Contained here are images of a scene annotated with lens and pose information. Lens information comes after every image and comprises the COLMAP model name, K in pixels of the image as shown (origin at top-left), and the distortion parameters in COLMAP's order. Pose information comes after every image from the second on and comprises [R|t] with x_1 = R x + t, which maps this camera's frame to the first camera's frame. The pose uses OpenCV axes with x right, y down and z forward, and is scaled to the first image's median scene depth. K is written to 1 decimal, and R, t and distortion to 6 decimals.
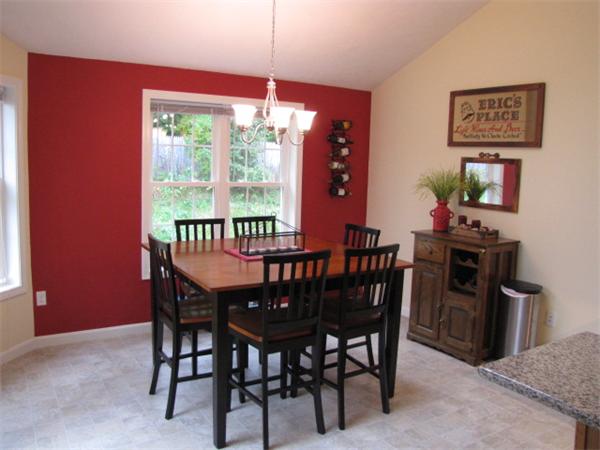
lens RADIAL K [[501.2, 0, 294.4], [0, 501.2, 211.4], [0, 0, 1]] dist [-0.181181, 0.156069]
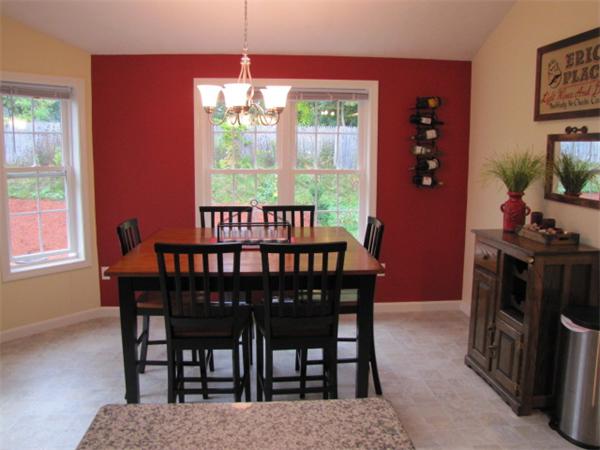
lens RADIAL K [[501.2, 0, 294.3], [0, 501.2, 209.3], [0, 0, 1]] dist [-0.181181, 0.156069]
pose [[0.887377, 0.030637, -0.460026, 0.369982], [-0.025712, 0.999525, 0.016970, 0.001294], [0.460328, -0.003230, 0.887743, 0.184858]]
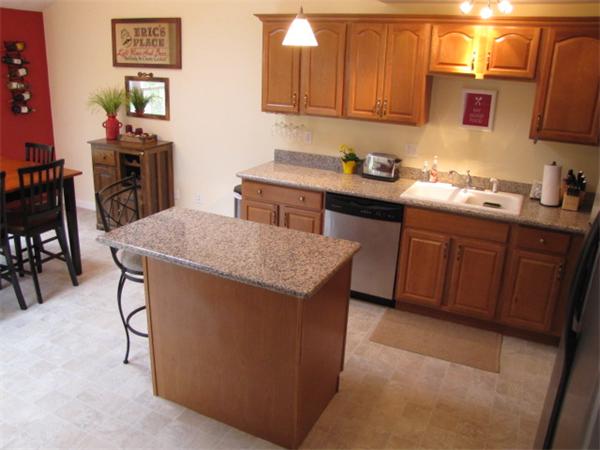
lens RADIAL K [[501.2, 0, 295.1], [0, 501.2, 208.4], [0, 0, 1]] dist [-0.181181, 0.156069]
pose [[0.851116, -0.157569, 0.500773, 0.051802], [0.046962, 0.972921, 0.226315, -0.049154], [-0.522873, -0.169103, 0.835469, -0.295339]]
